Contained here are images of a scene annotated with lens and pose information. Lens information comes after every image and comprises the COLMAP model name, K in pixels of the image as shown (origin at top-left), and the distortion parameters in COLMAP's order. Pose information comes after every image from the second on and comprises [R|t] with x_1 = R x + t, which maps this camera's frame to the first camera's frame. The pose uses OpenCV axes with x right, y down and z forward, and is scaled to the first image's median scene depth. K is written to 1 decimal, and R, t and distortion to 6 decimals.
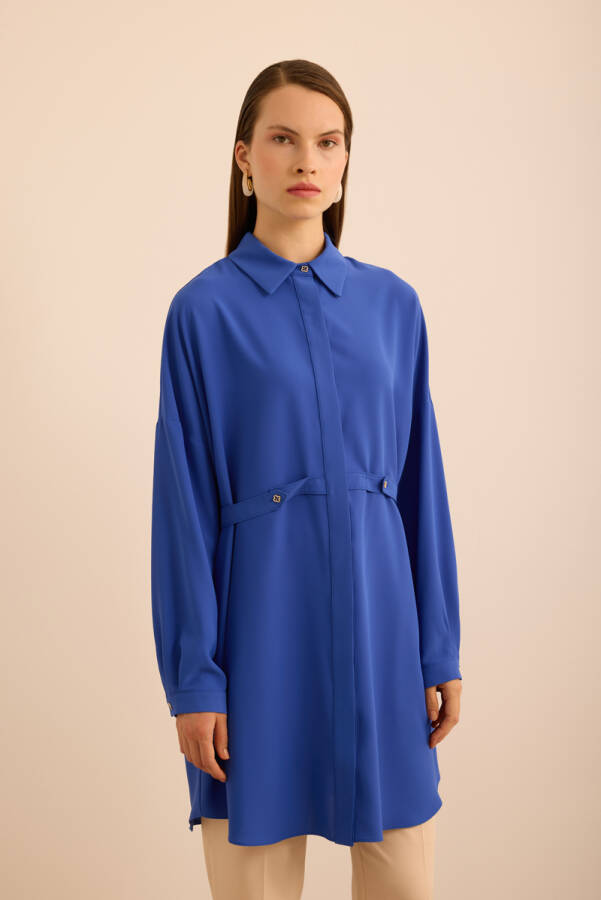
lens RADIAL K [[1697.2, 0, 300.5], [0, 1697.2, 450.0], [0, 0, 1]] dist [-0.009489, -0.063865]
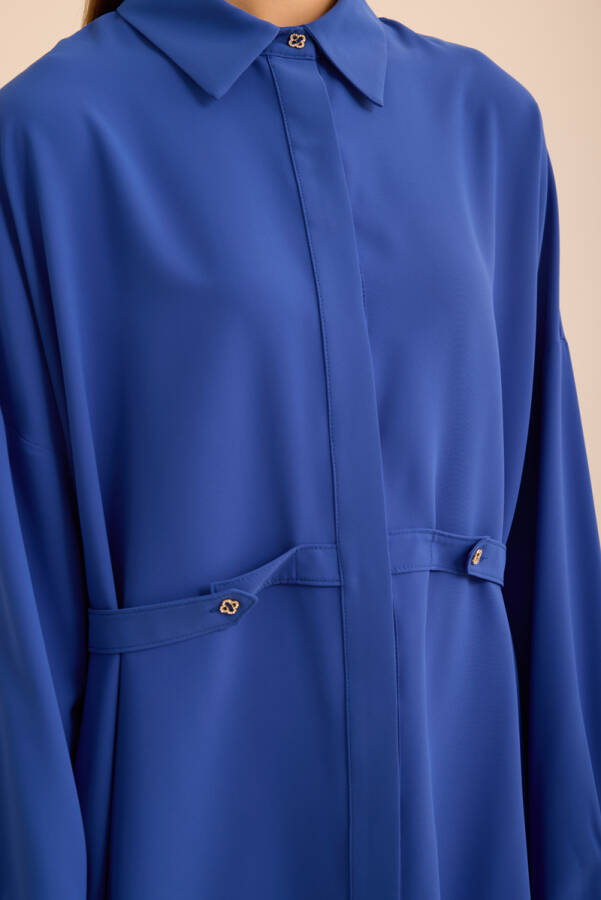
lens RADIAL K [[1851.7, 0, 353.4], [0, 1851.7, 410.1], [0, 0, 1]] dist [0.334577, -0.115910]
pose [[0.998837, 0.020383, 0.043701, -0.002340], [-0.024011, 0.996163, 0.084156, -0.055484], [-0.041818, -0.085107, 0.995494, 0.534219]]
